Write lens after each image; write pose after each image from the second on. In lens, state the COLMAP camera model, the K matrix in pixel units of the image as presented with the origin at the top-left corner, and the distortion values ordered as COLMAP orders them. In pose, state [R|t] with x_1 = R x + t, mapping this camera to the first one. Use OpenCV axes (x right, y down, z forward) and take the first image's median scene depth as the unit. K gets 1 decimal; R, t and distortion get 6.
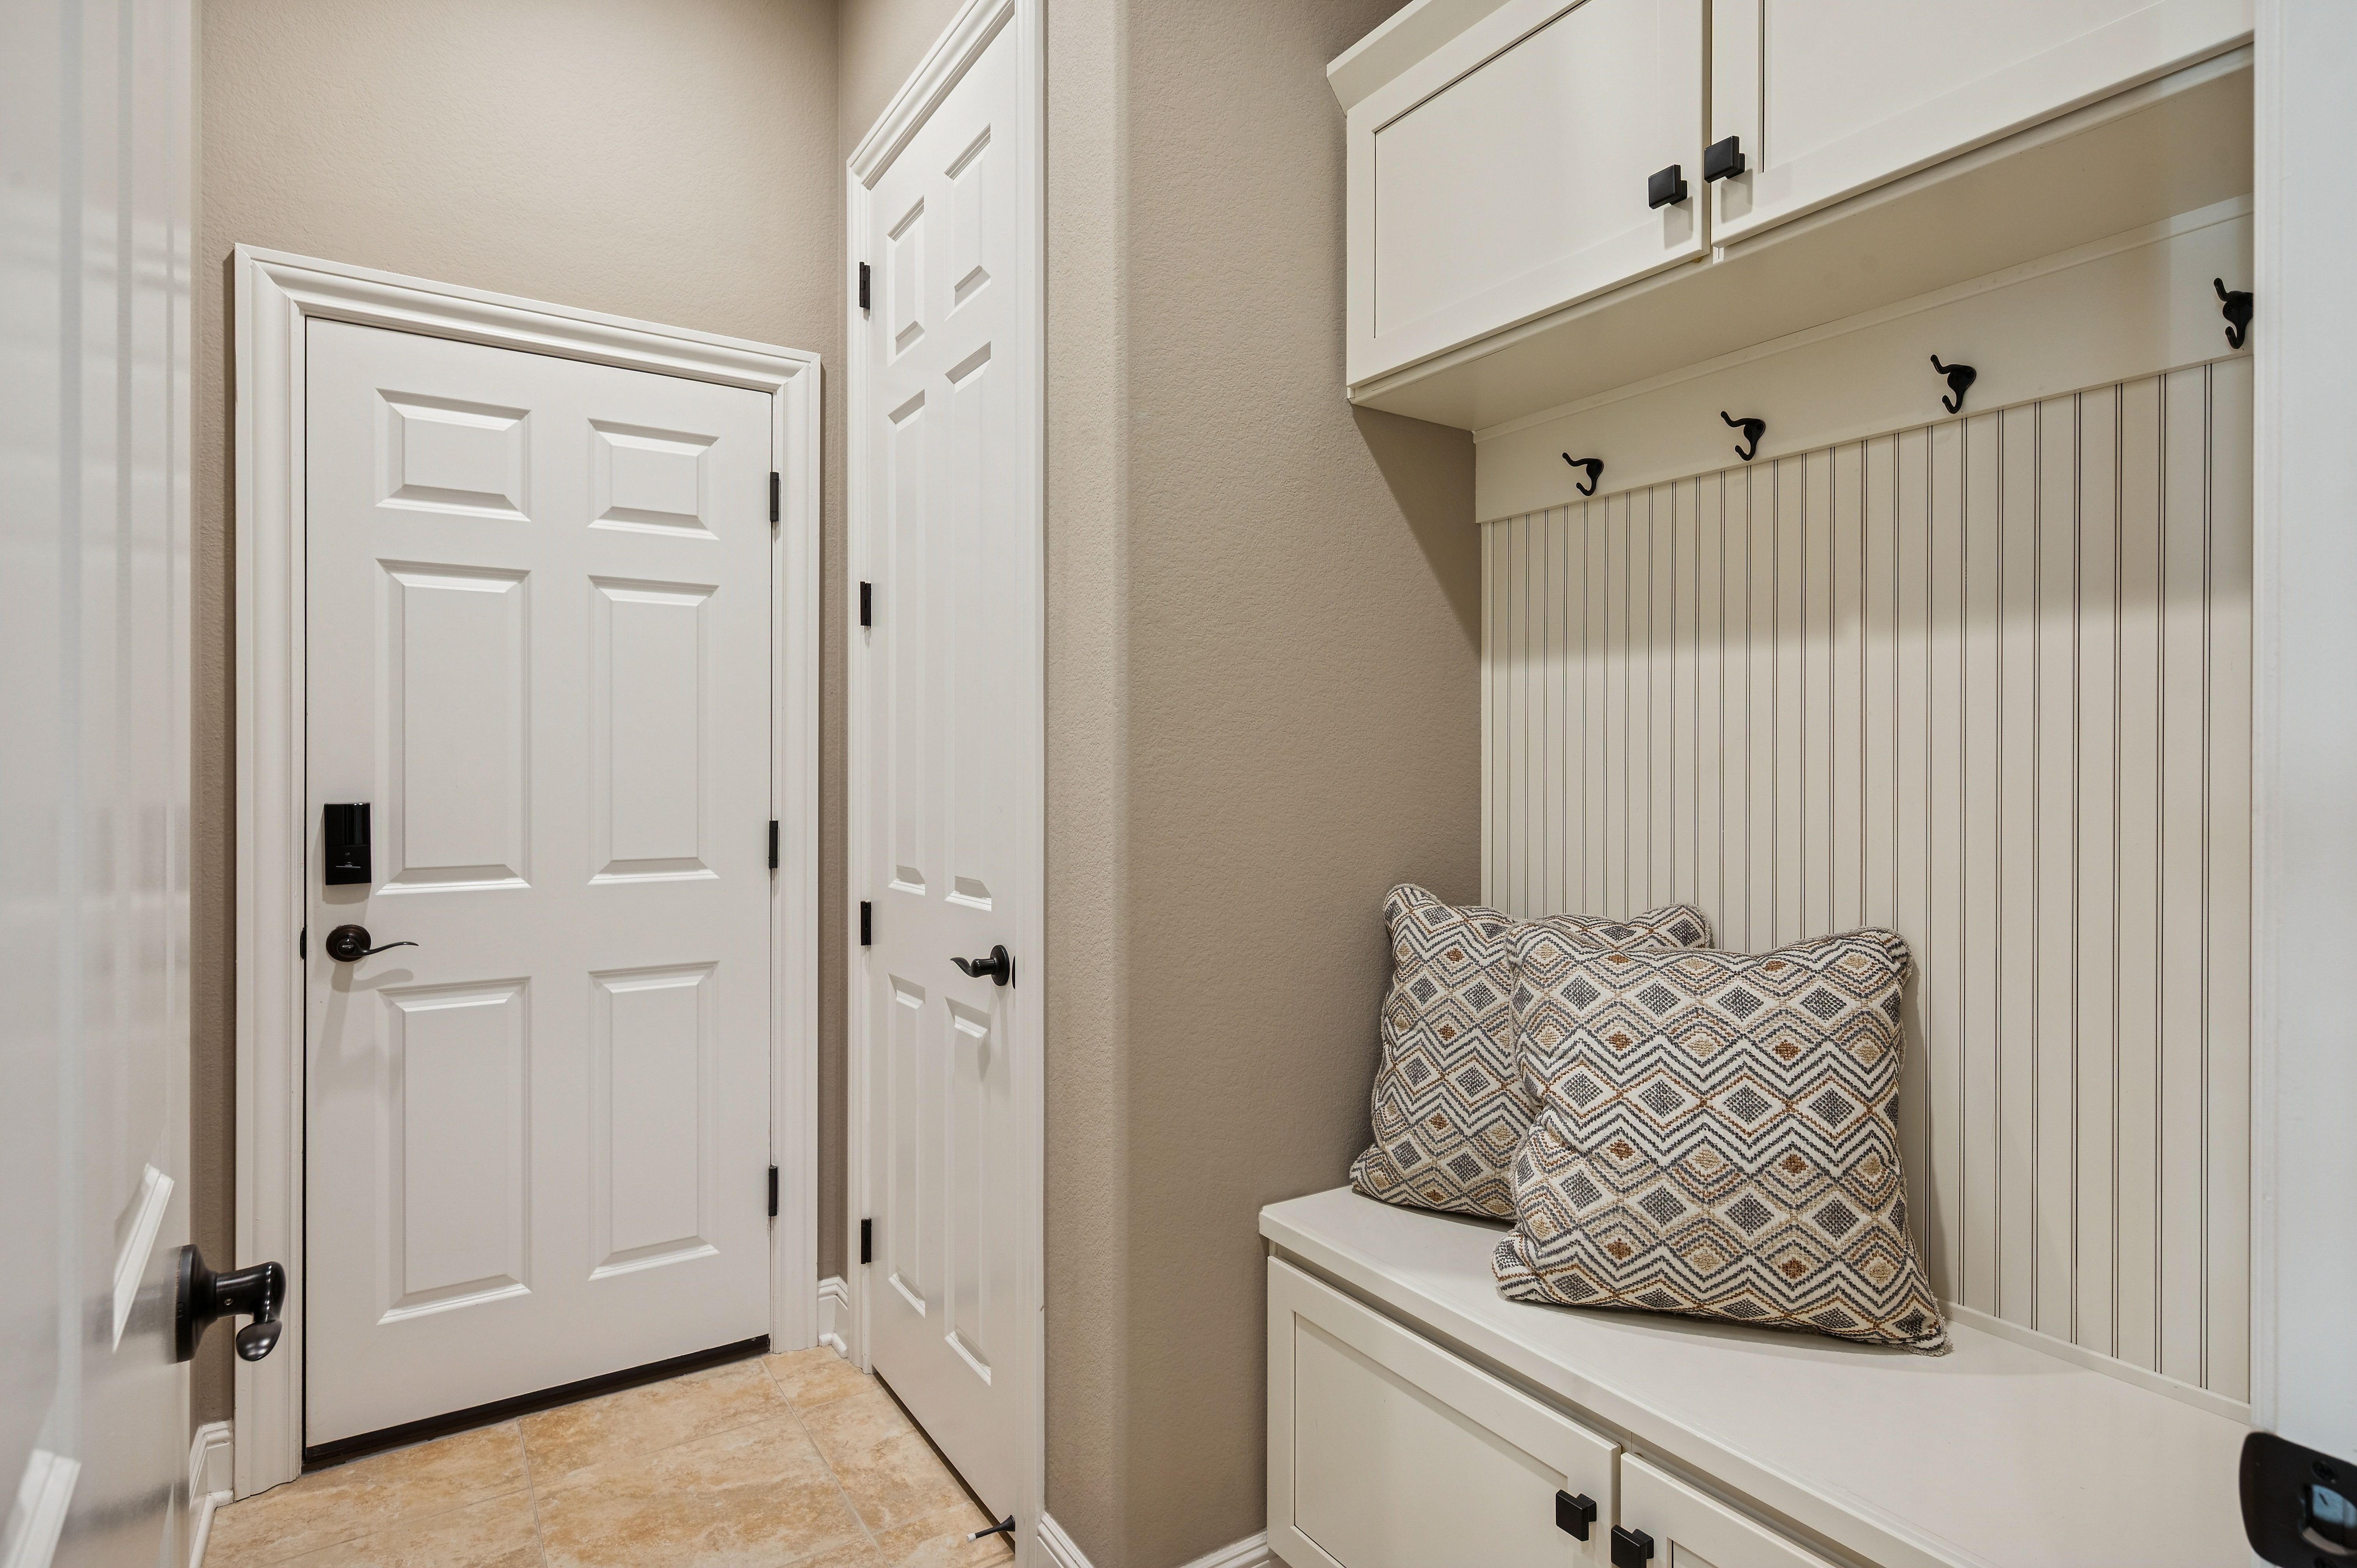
lens RADIAL K [[1197.5, 0, 1183.4], [0, 1197.5, 734.9], [0, 0, 1]] dist [-0.000998, -0.000643]
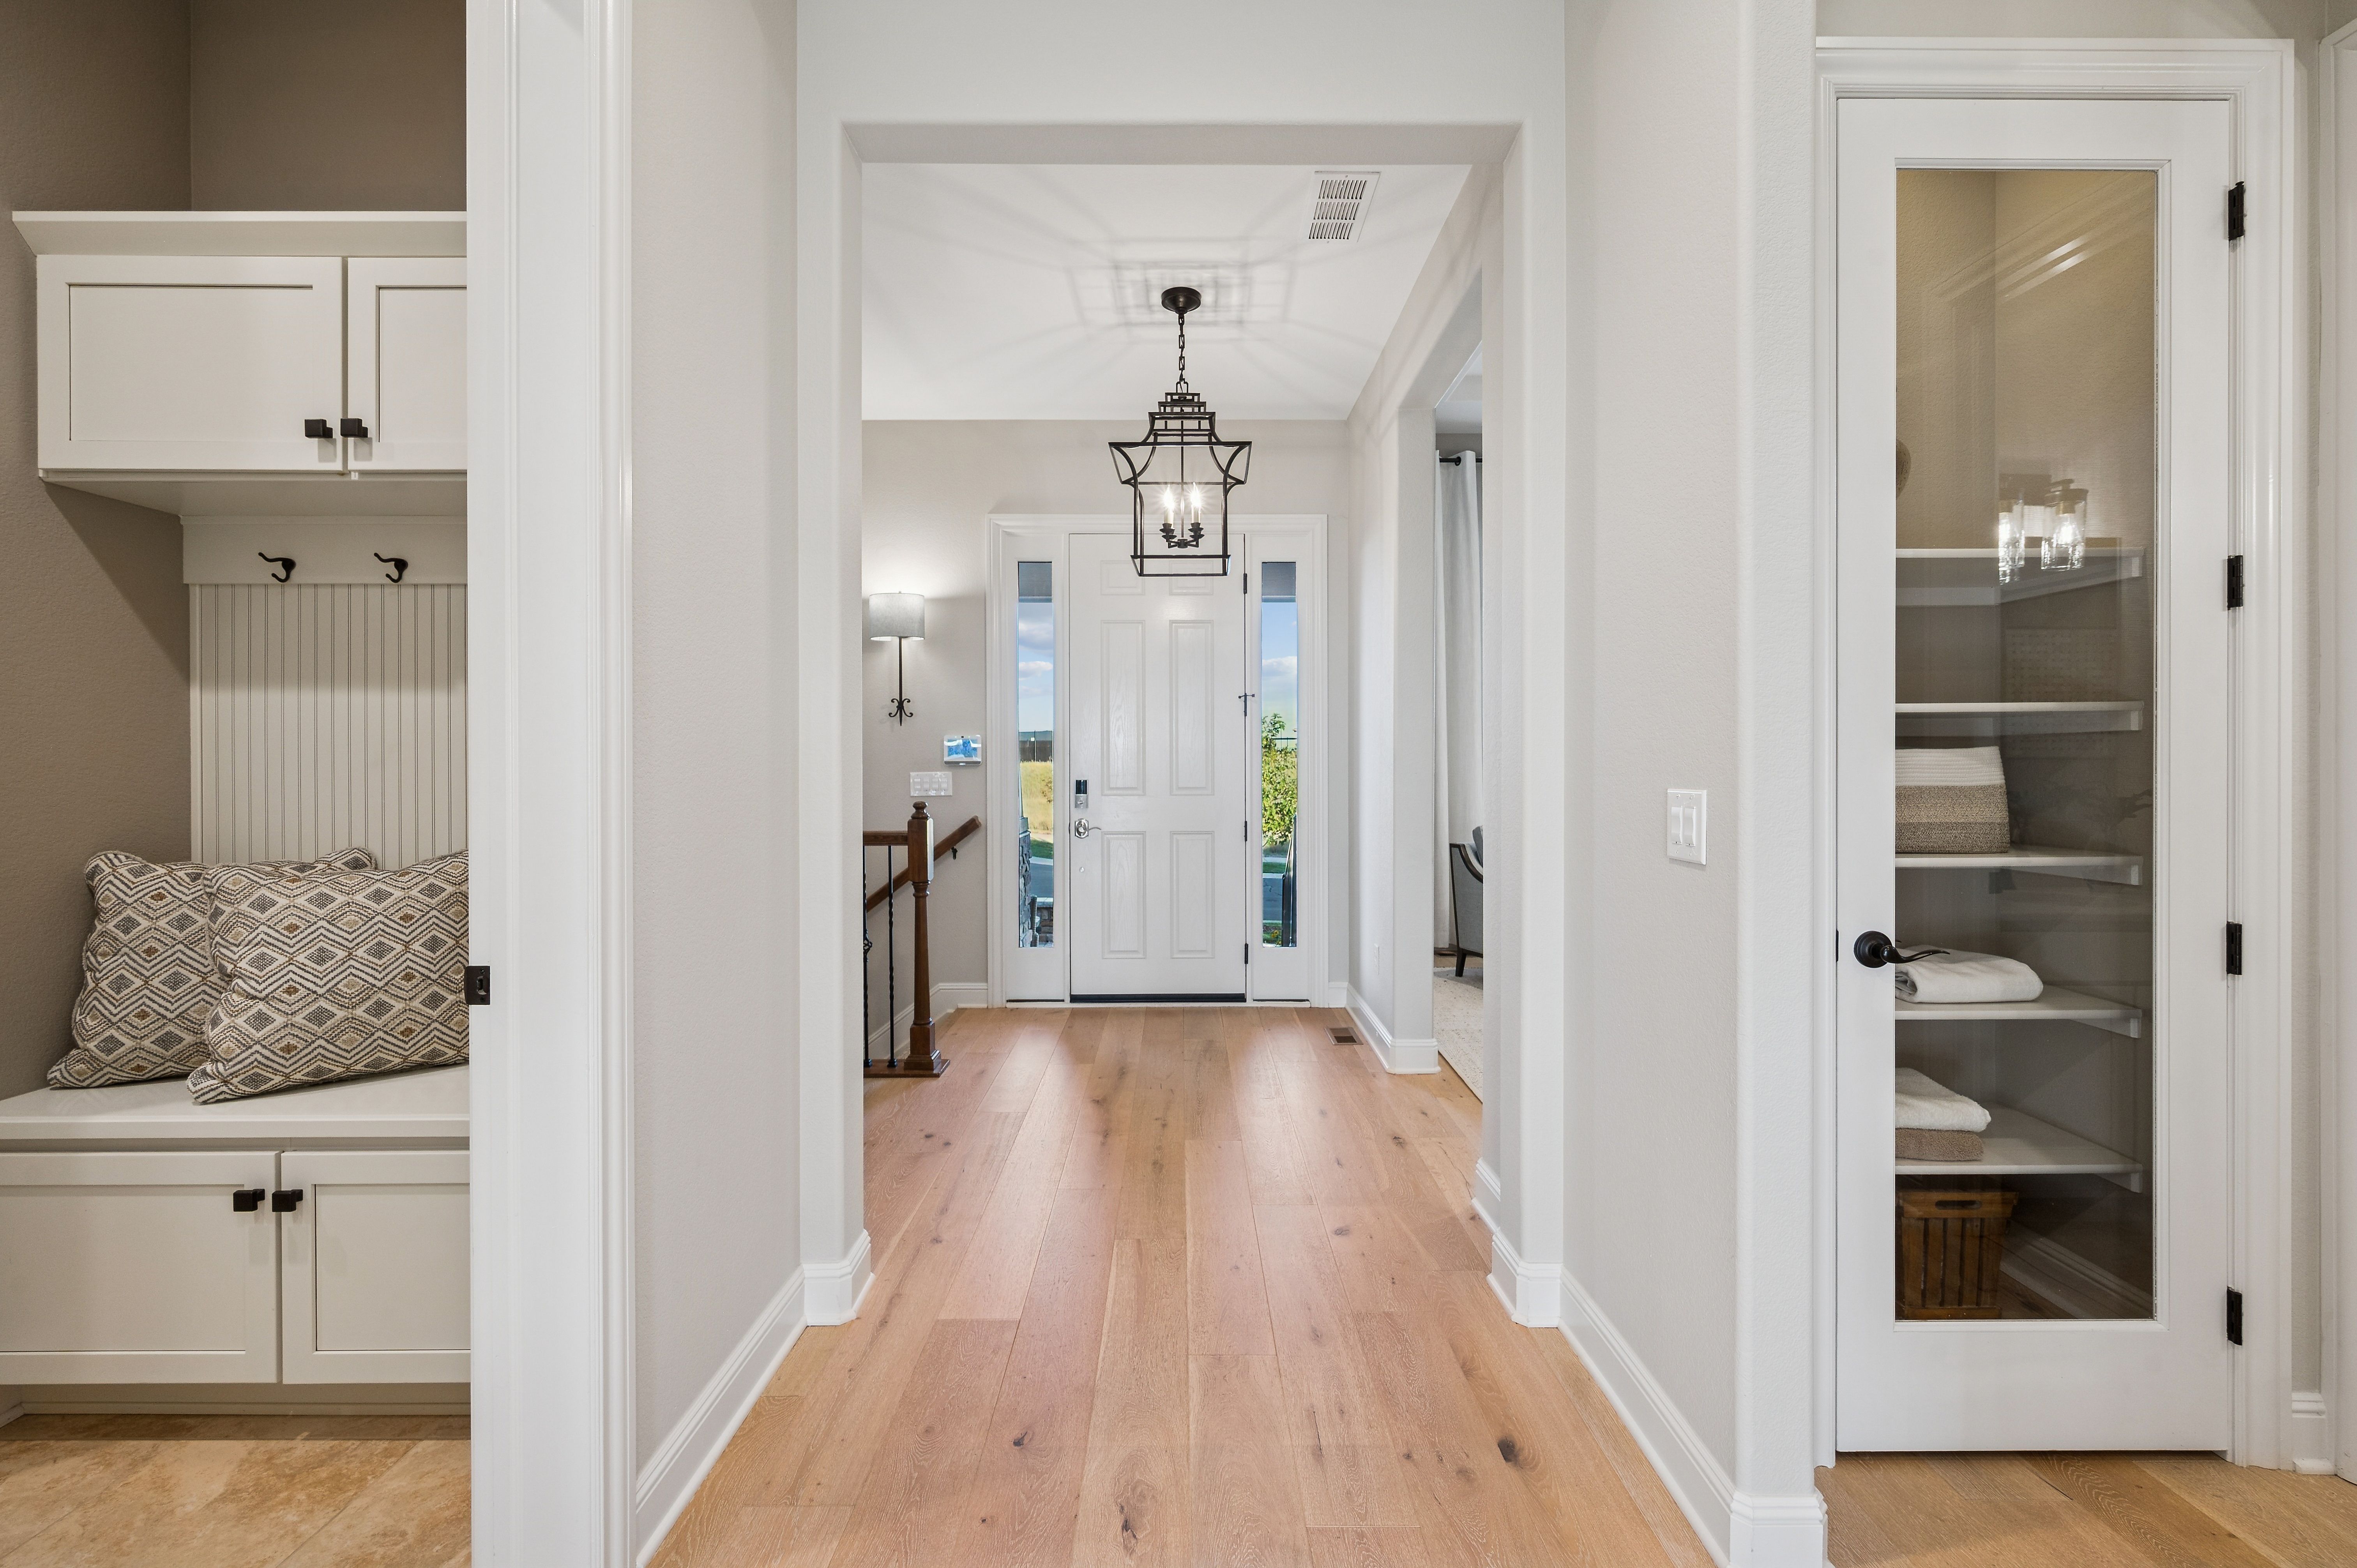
lens RADIAL K [[989.6, 0, 1183.8], [0, 989.6, 772.6], [0, 0, 1]] dist [-0.000468, 0.000206]
pose [[0.545964, -0.010275, 0.837745, -0.104712], [-0.020397, 0.999465, 0.025552, -0.019540], [-0.837560, -0.031038, 0.545463, -0.757177]]
